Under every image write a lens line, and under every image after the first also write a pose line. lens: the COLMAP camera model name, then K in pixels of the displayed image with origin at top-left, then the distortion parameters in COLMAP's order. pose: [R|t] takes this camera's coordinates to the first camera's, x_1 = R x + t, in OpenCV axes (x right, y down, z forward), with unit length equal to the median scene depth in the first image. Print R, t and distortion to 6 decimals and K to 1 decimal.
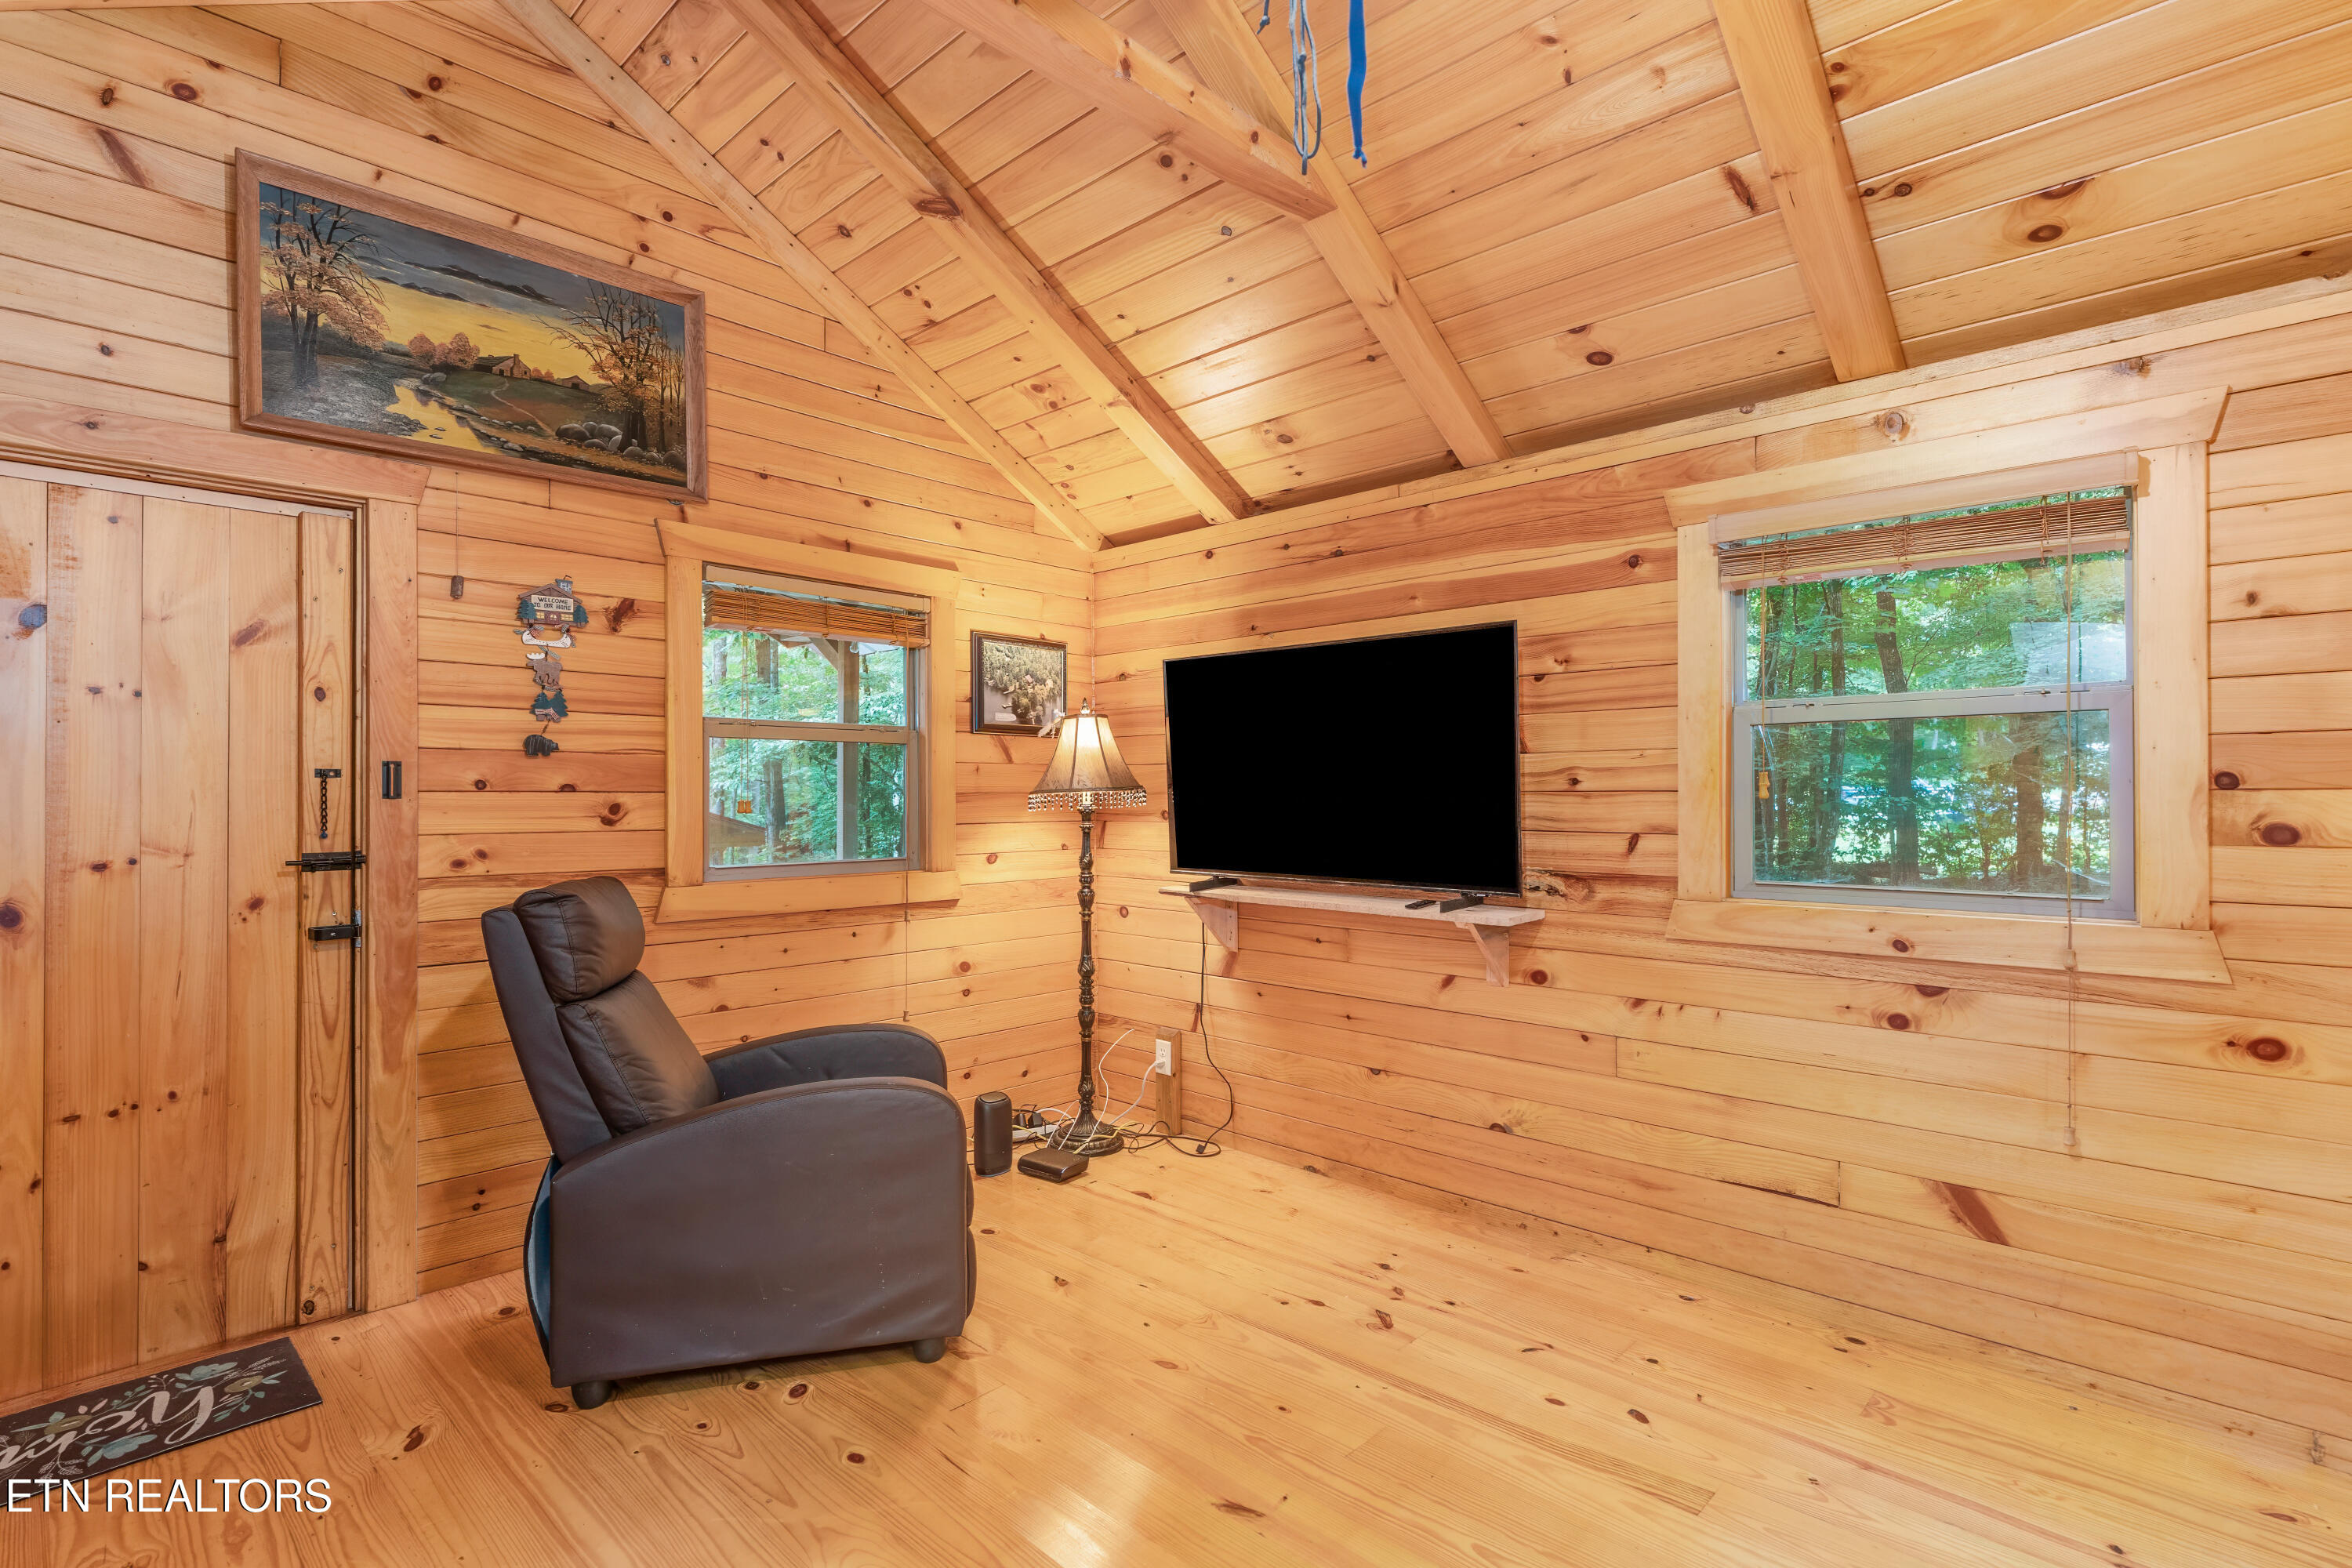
lens RADIAL K [[1106.9, 0, 1172.0], [0, 1106.9, 795.3], [0, 0, 1]] dist [-0.005658, -0.000131]
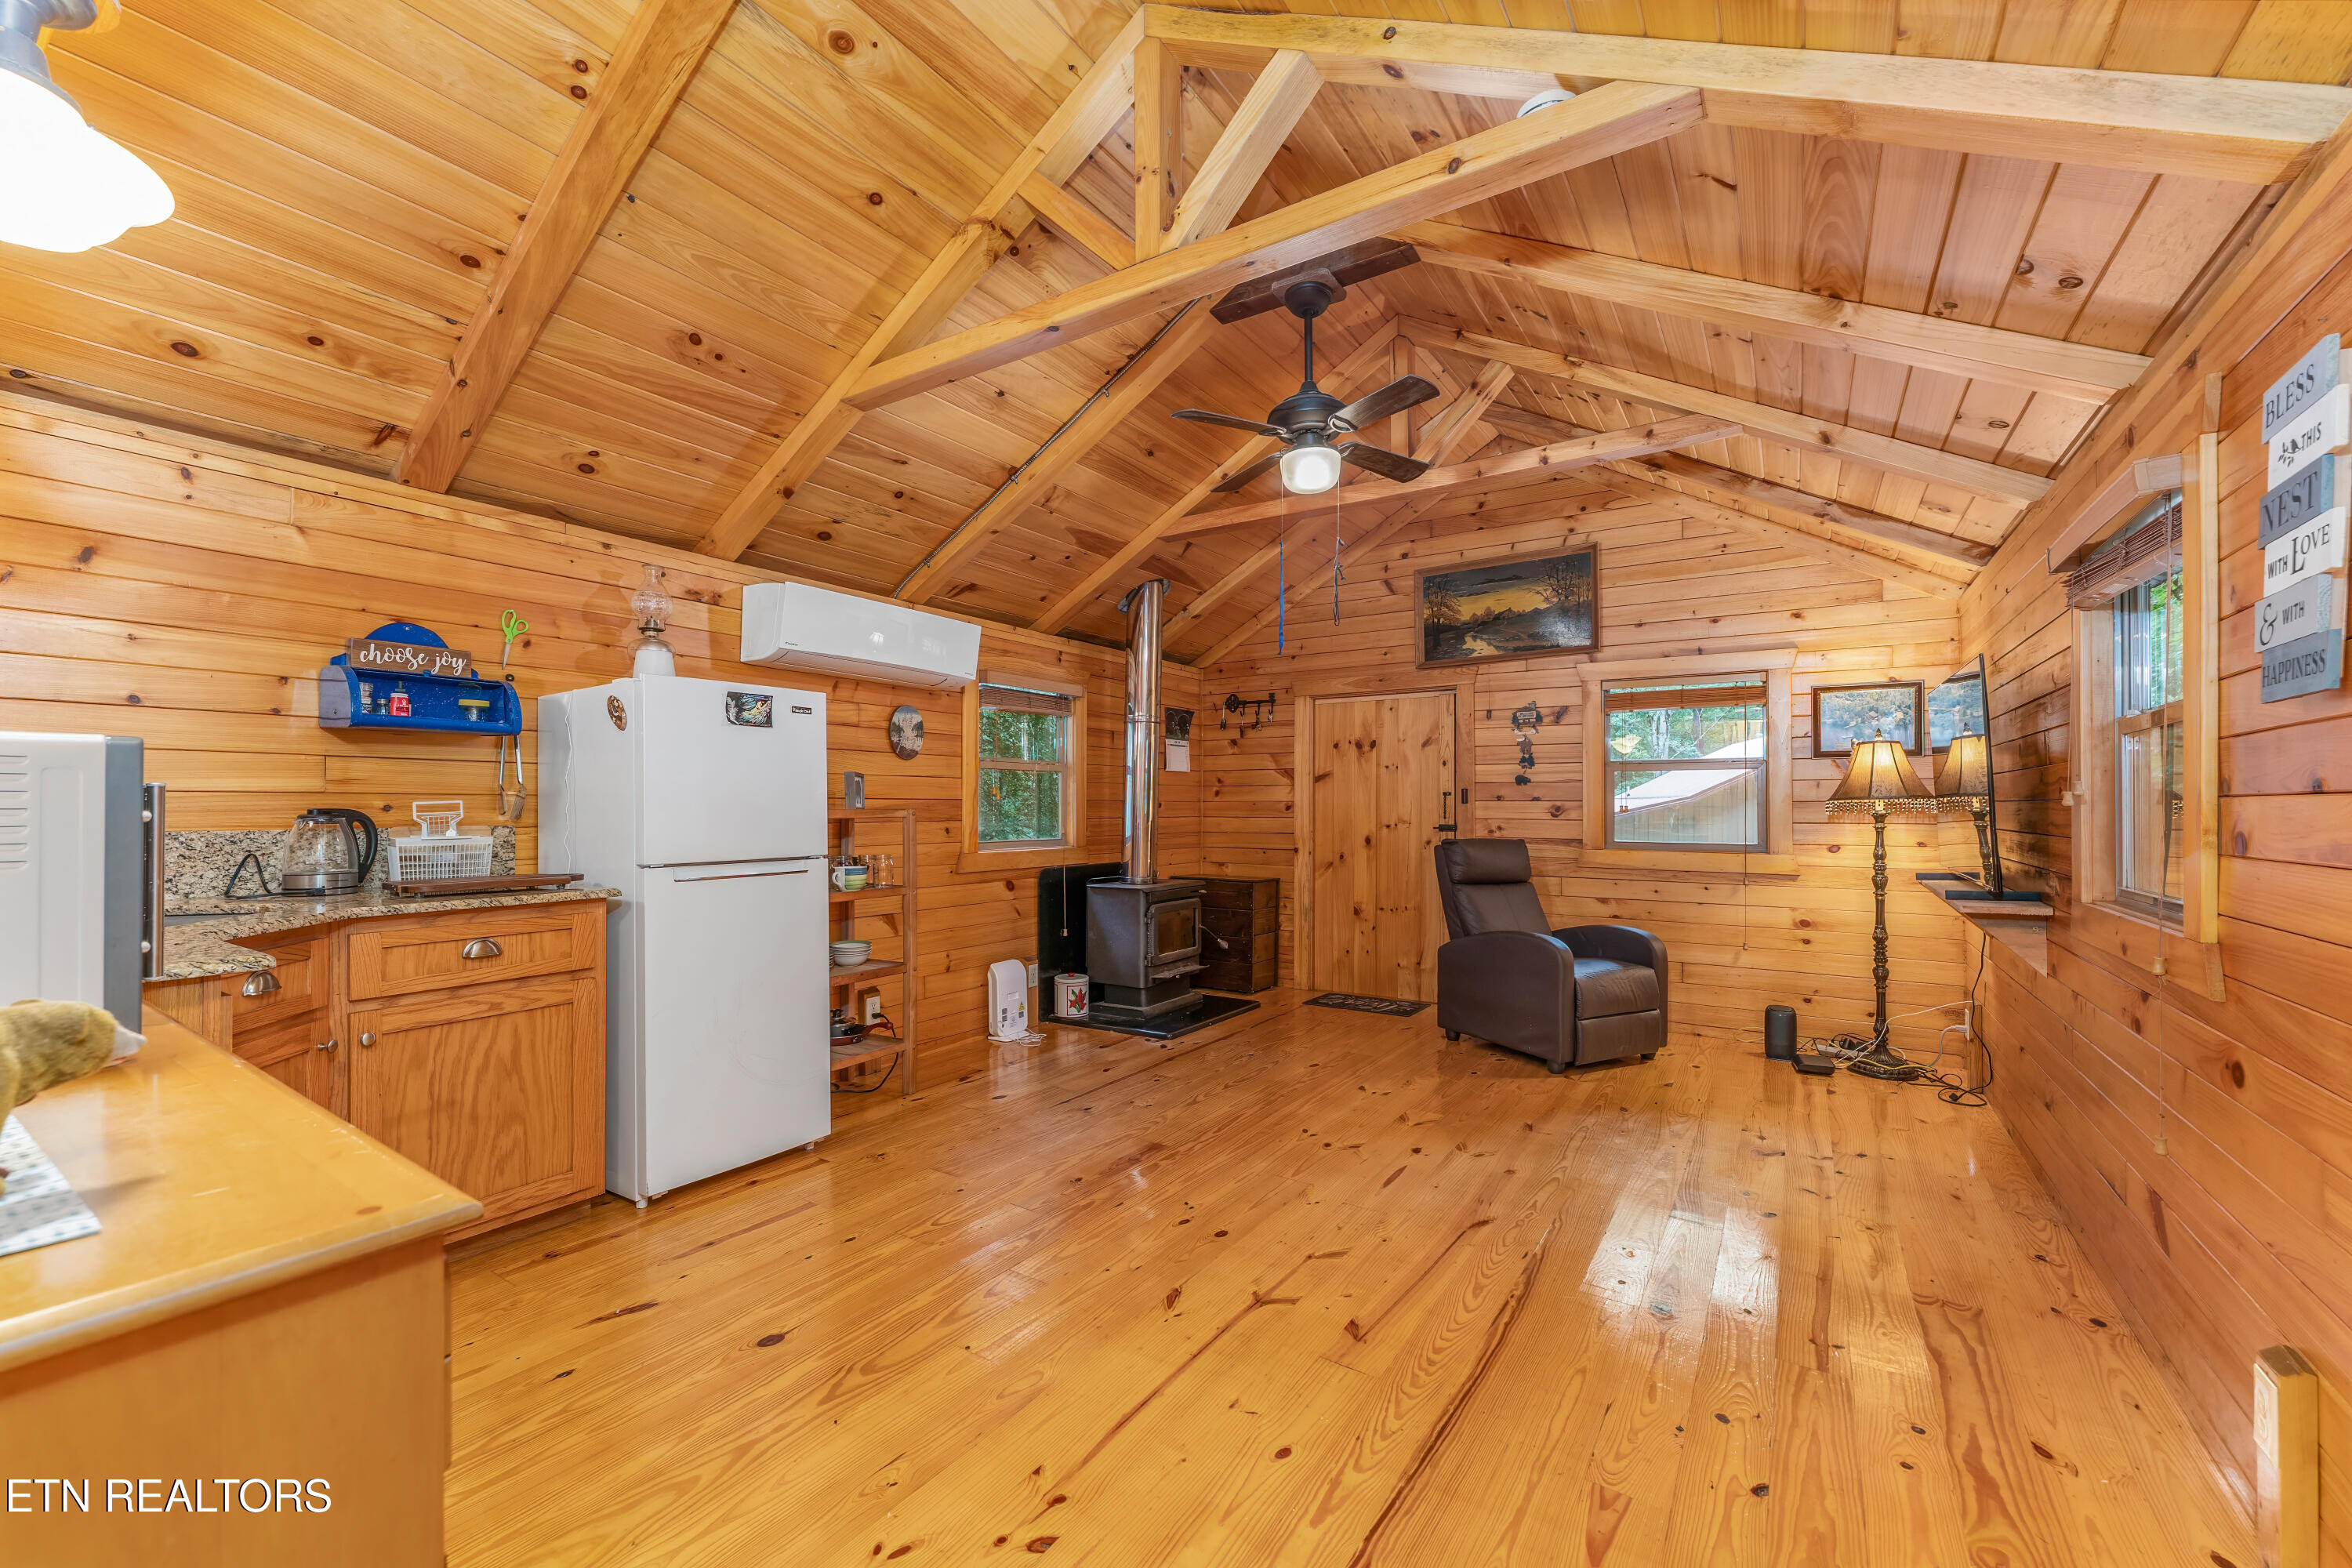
lens RADIAL K [[958.7, 0, 1160.8], [0, 958.7, 787.5], [0, 0, 1]] dist [-0.002621, -0.000359]
pose [[0.165275, -0.013471, -0.986156, 1.206014], [-0.001848, 0.999901, -0.013969, -0.001502], [0.986246, 0.004131, 0.165233, -0.030092]]
